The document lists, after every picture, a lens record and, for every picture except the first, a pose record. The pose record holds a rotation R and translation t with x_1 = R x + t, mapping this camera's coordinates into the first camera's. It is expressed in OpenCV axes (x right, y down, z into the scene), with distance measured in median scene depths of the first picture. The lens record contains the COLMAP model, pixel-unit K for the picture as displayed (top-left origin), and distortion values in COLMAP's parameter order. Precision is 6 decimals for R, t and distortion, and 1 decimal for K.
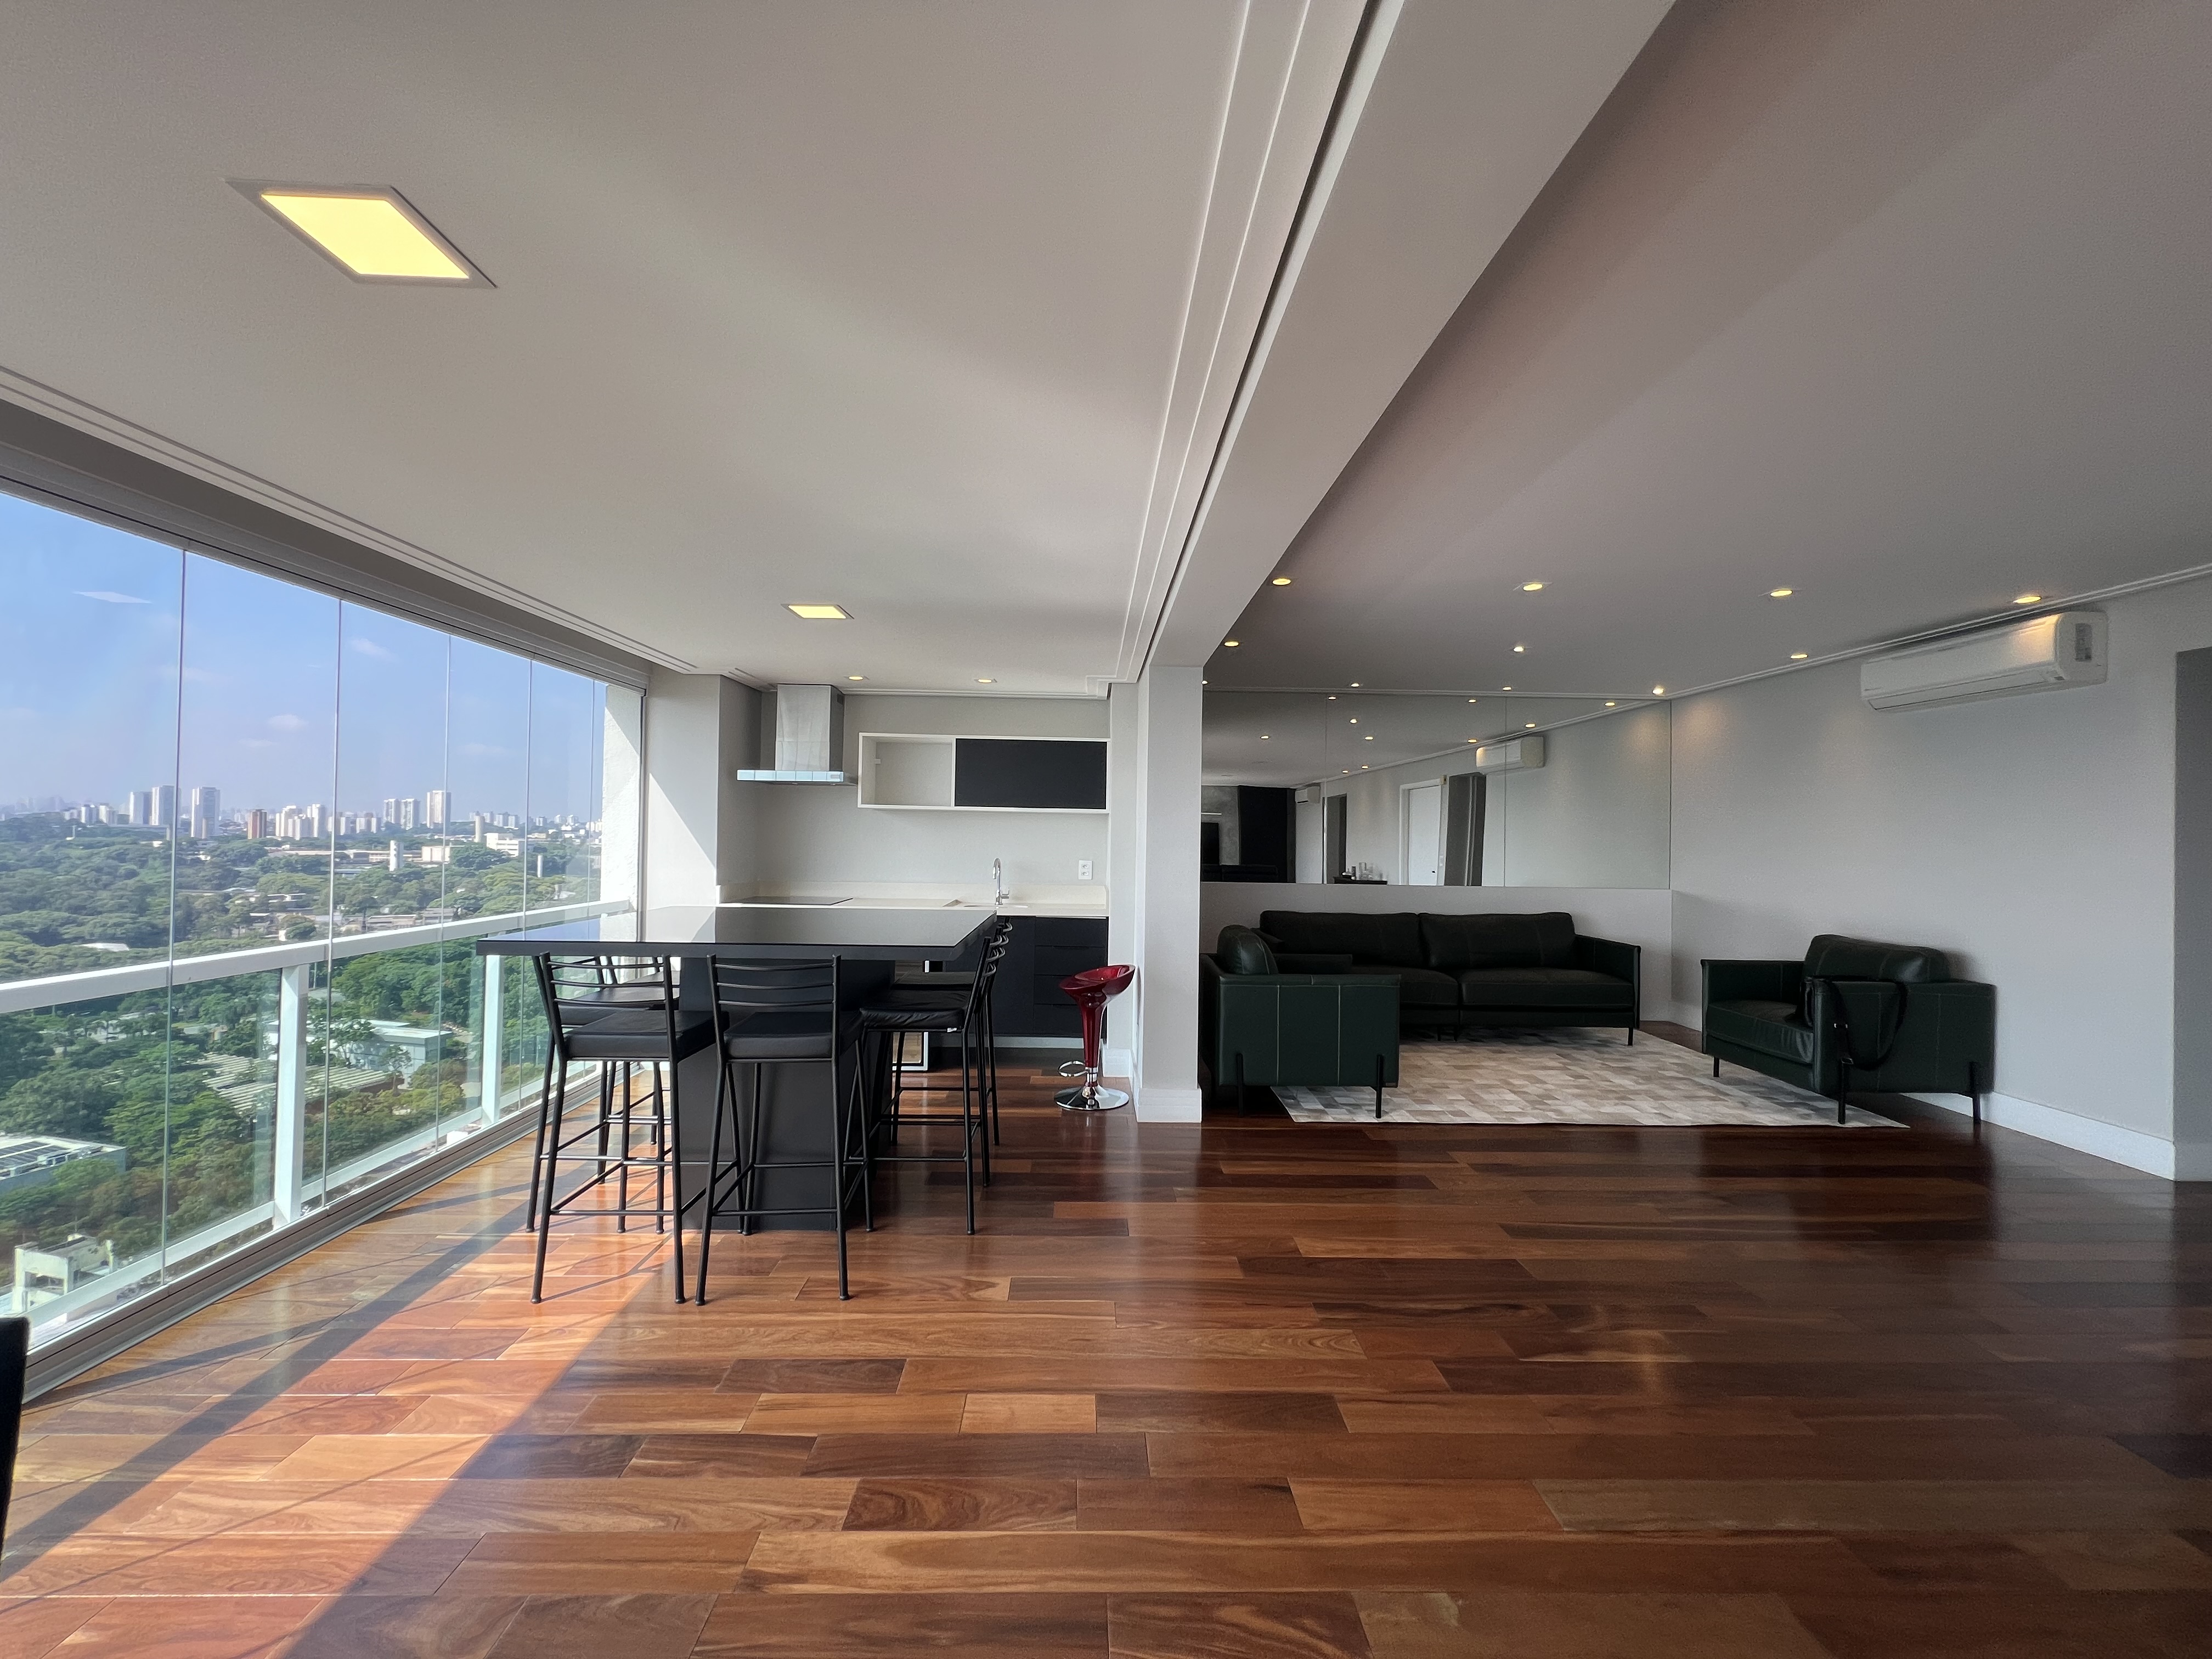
lens RADIAL K [[882.5, 0, 1103.3], [0, 882.5, 827.7], [0, 0, 1]] dist [-0.001446, 0.000331]
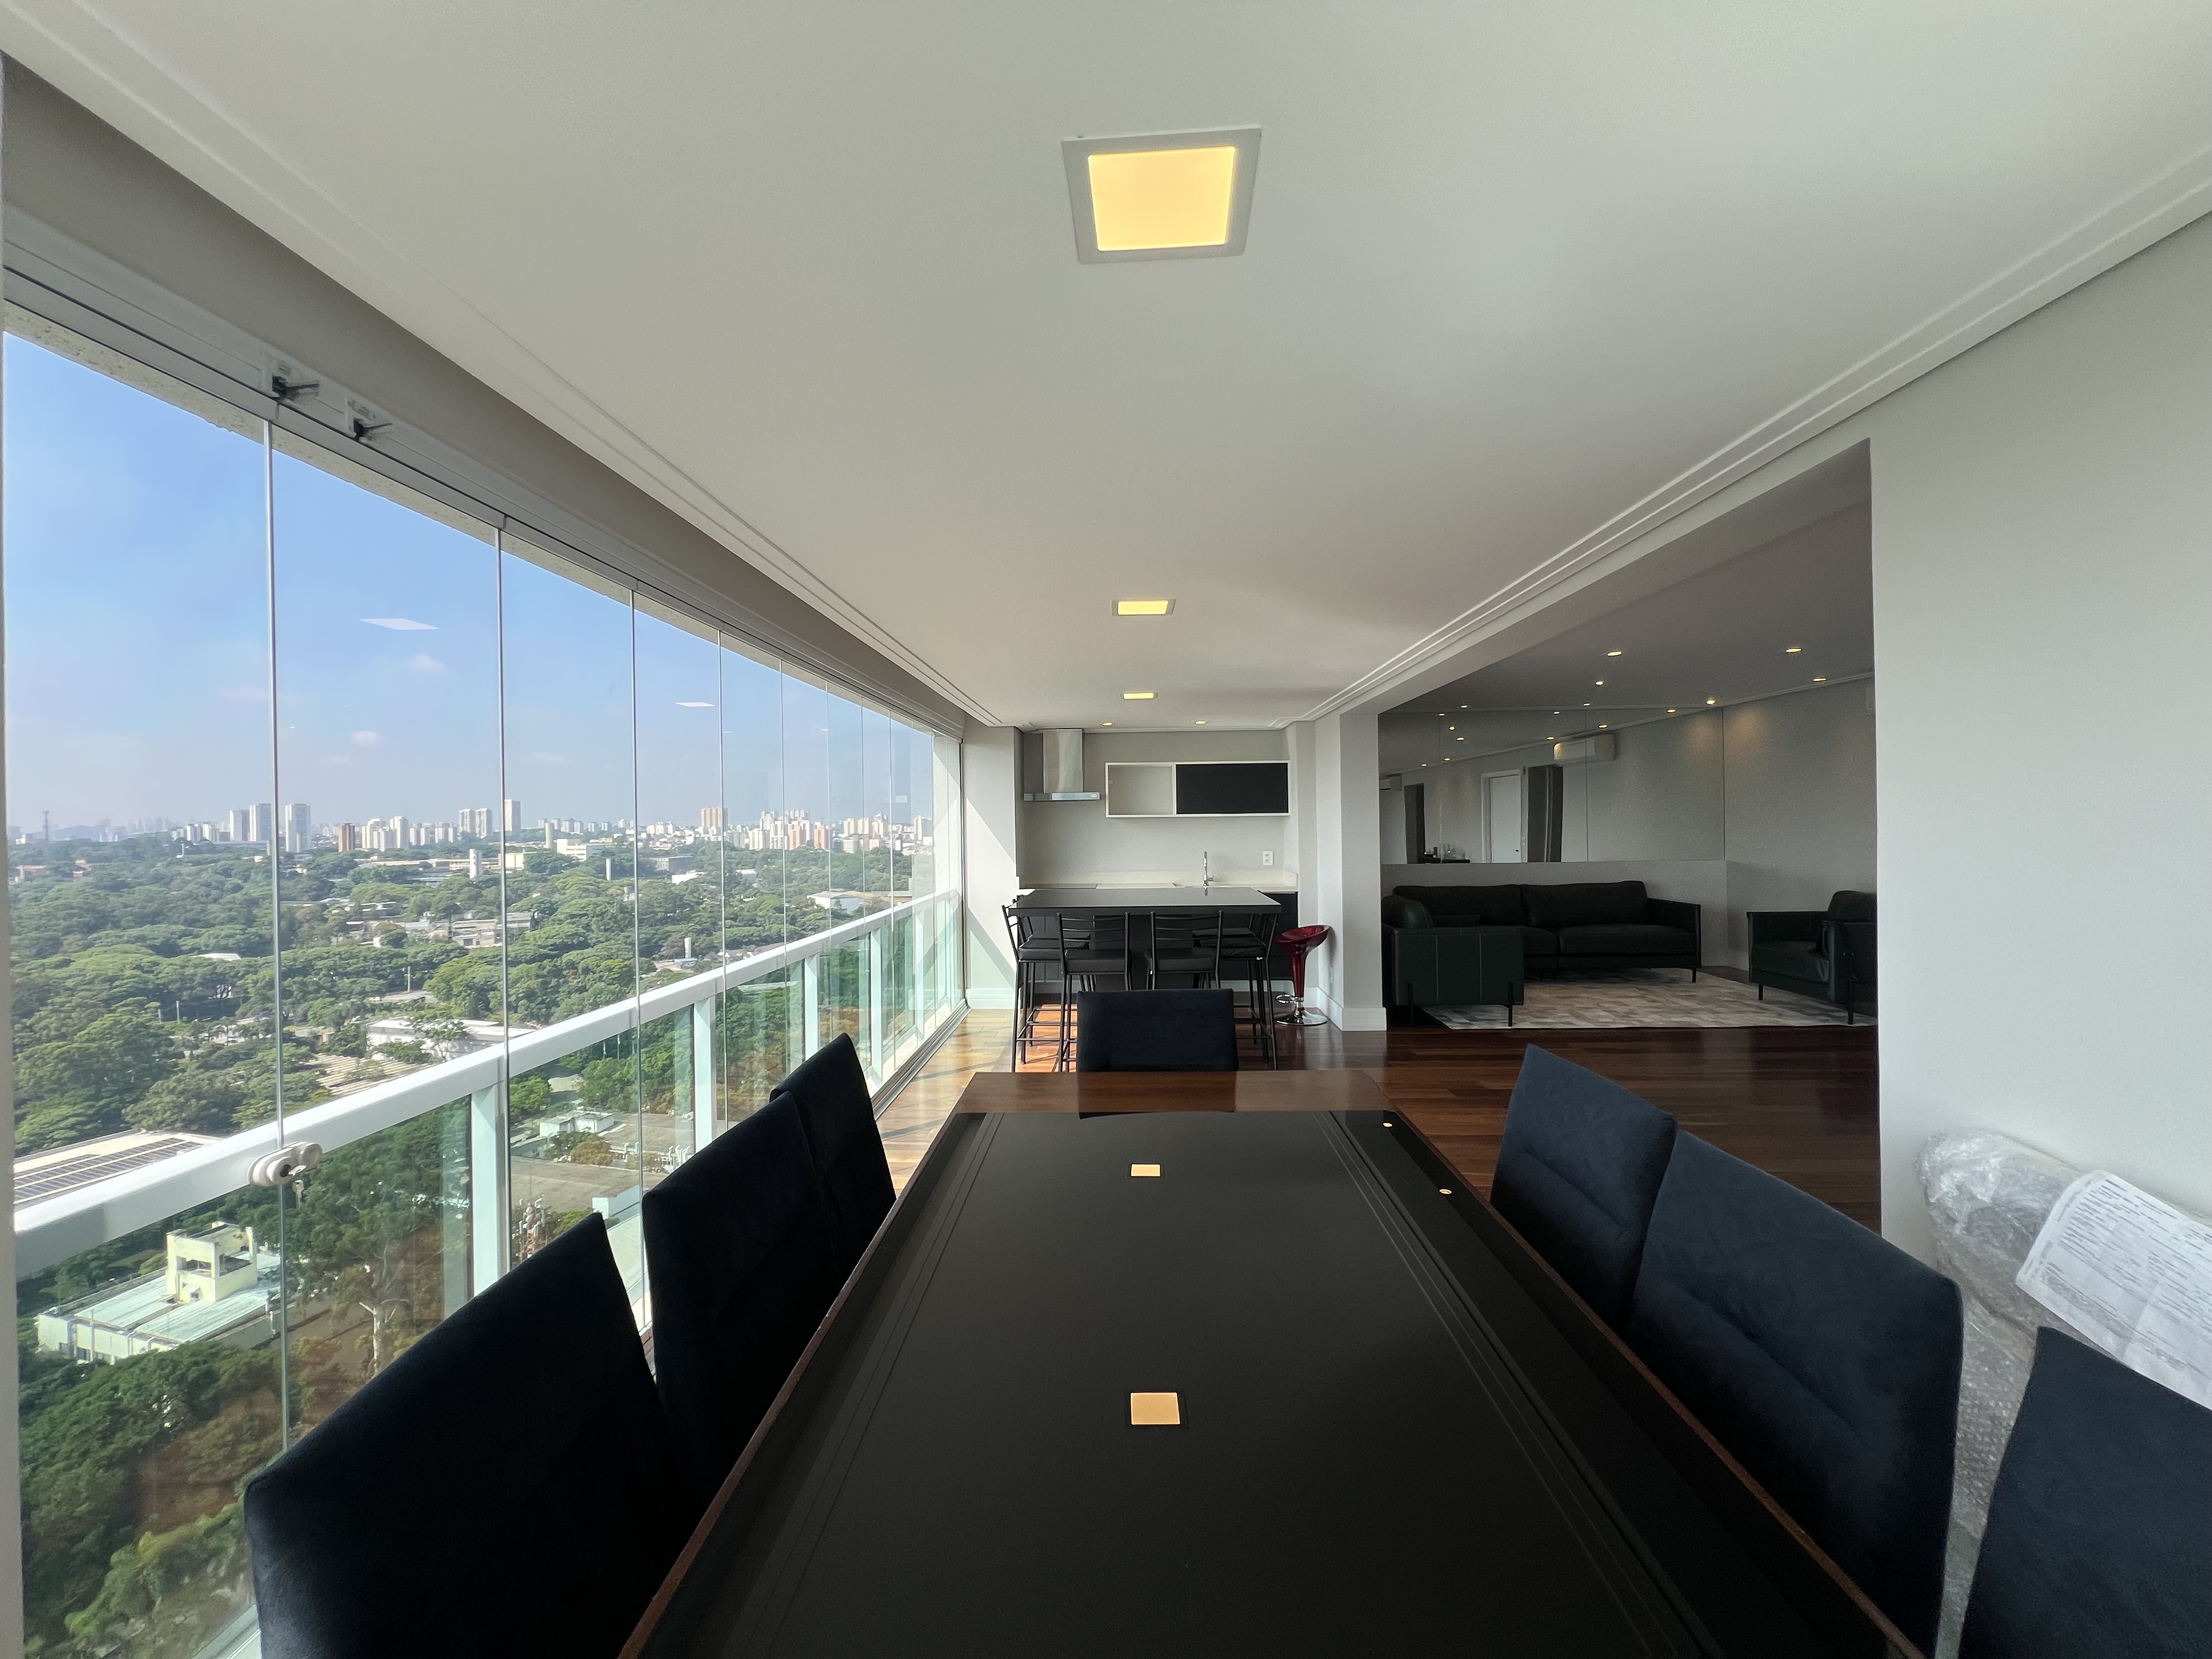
lens RADIAL K [[882.5, 0, 1102.9], [0, 882.5, 825.3], [0, 0, 1]] dist [-0.001446, 0.000331]
pose [[0.998014, -0.031008, -0.054827, -0.206202], [0.031585, 0.999454, 0.009697, -0.023546], [0.054496, -0.011409, 0.998449, -0.364777]]
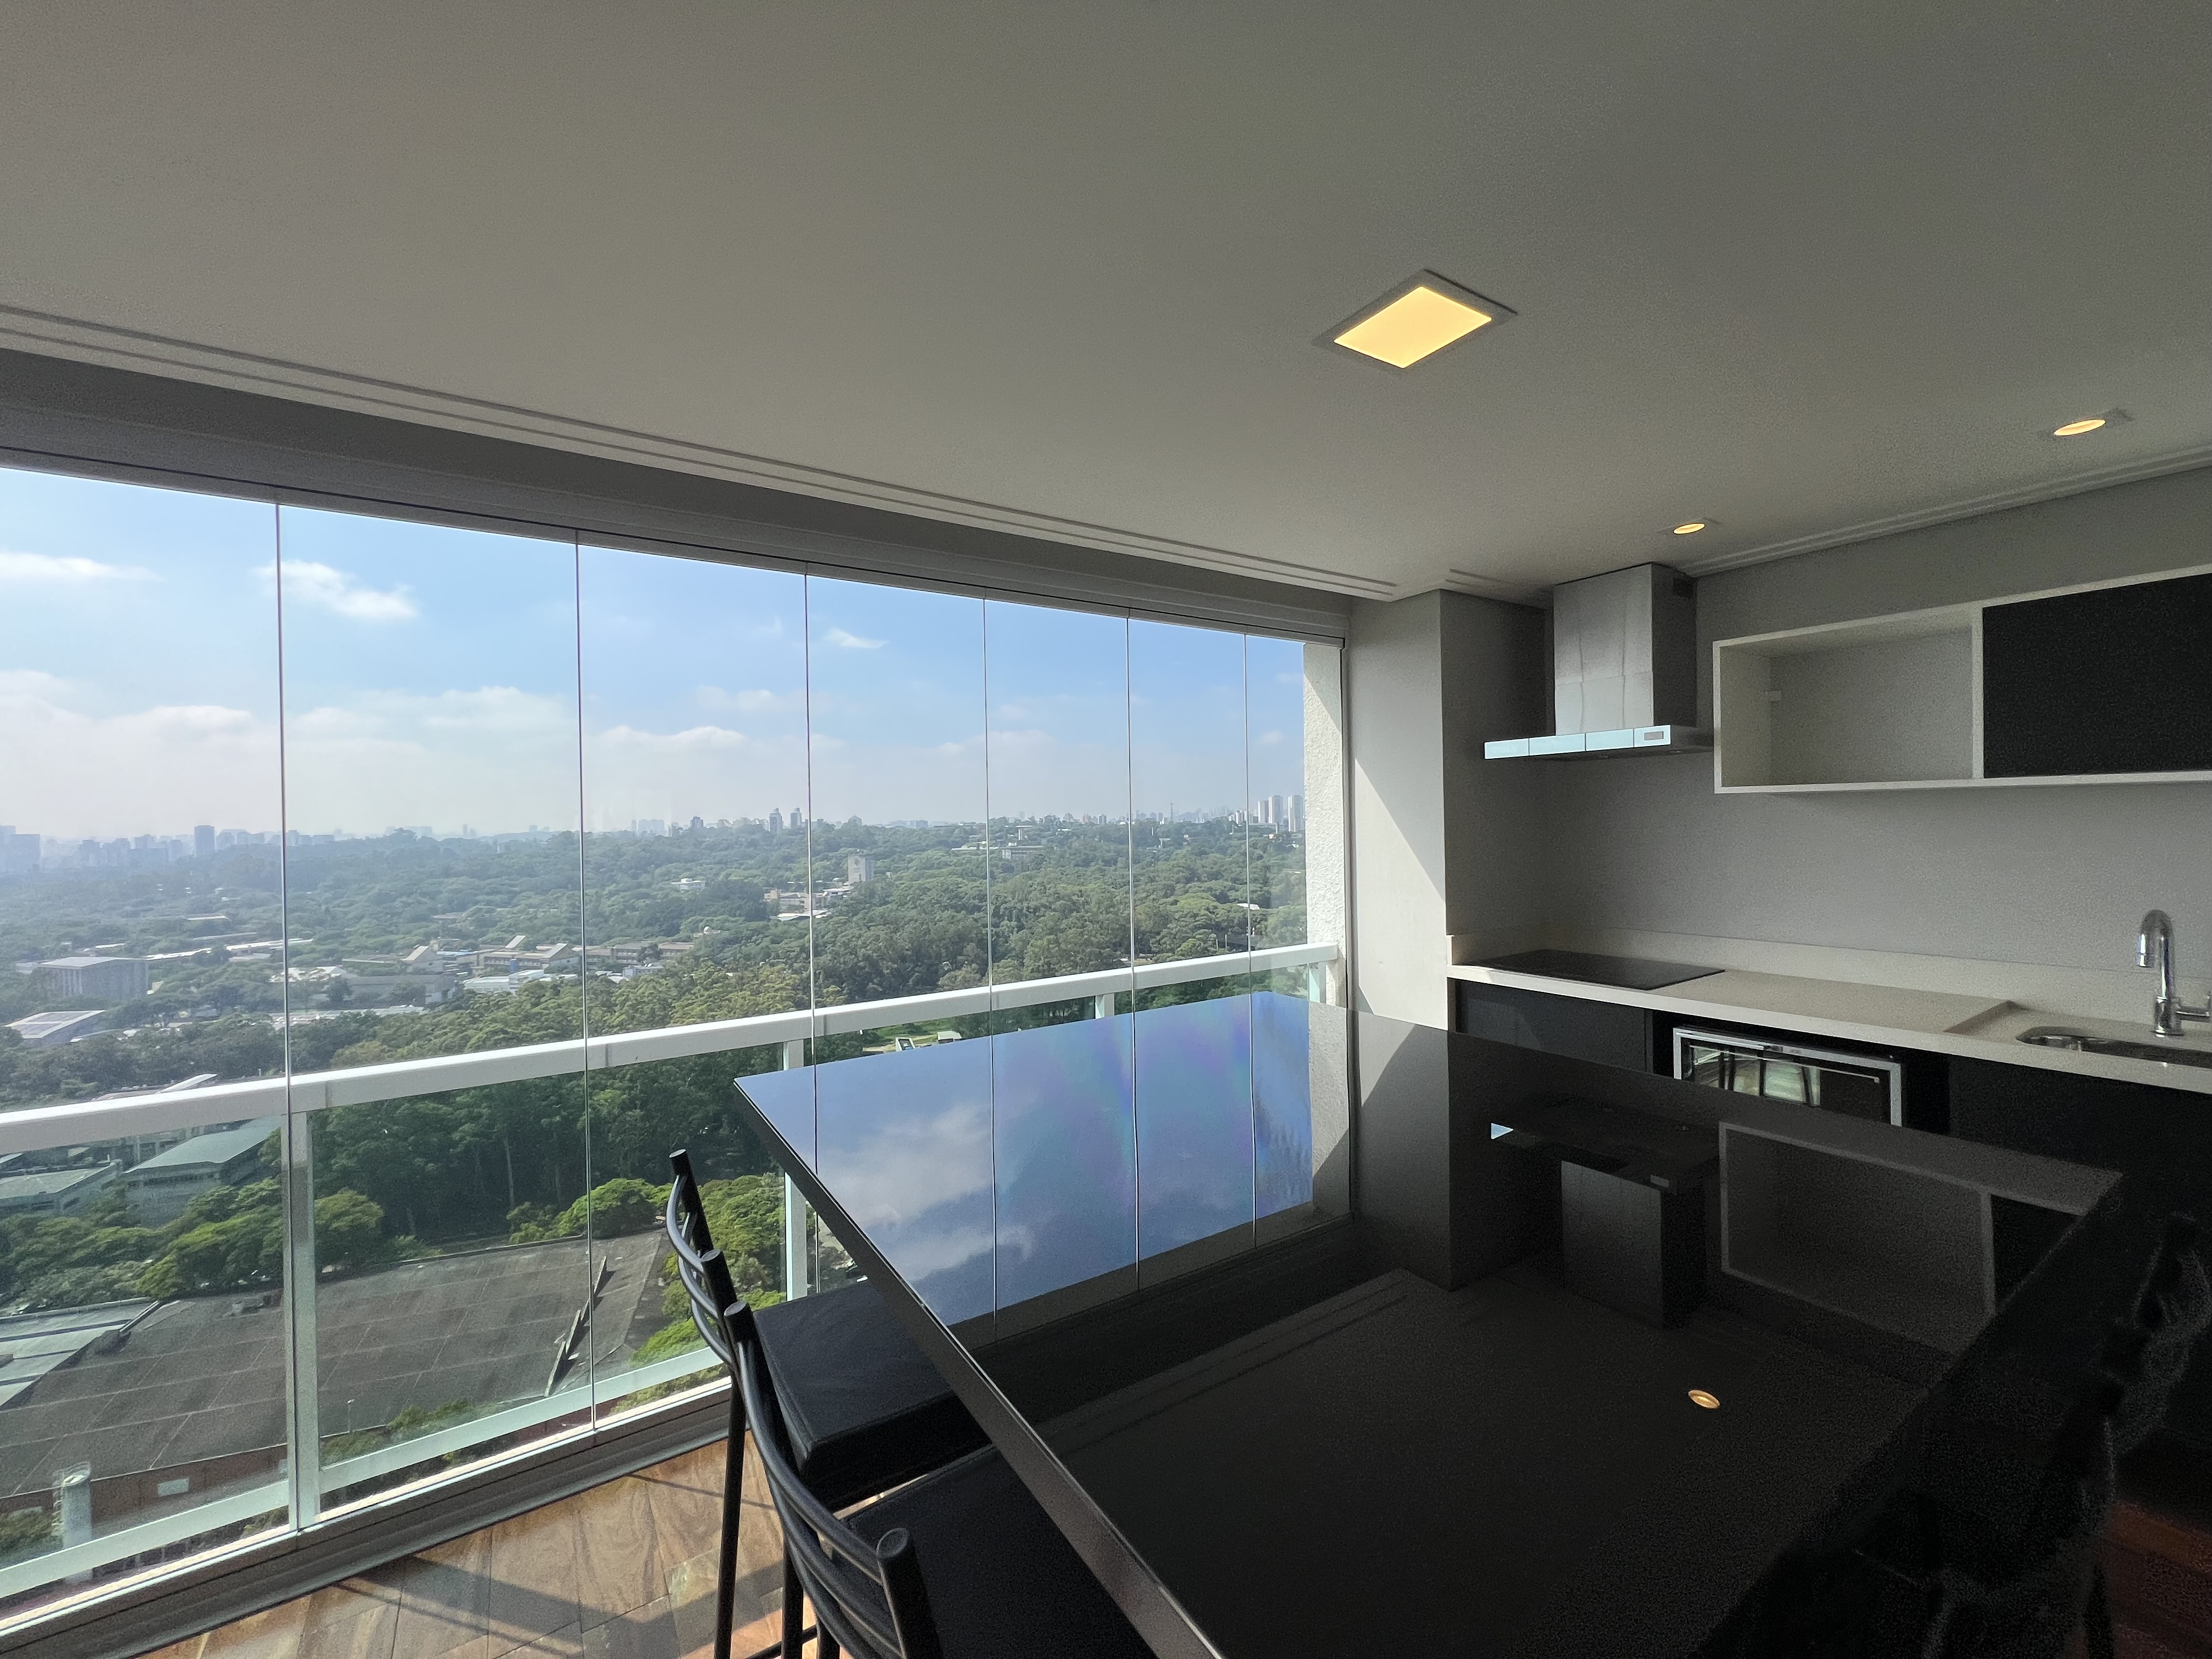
lens RADIAL K [[882.5, 0, 1099.4], [0, 882.5, 821.9], [0, 0, 1]] dist [-0.001446, 0.000331]
pose [[0.528306, -0.027170, -0.848620, -0.040603], [0.034766, 0.999342, -0.010352, -0.013569], [0.848342, -0.024034, 0.528902, 0.439943]]
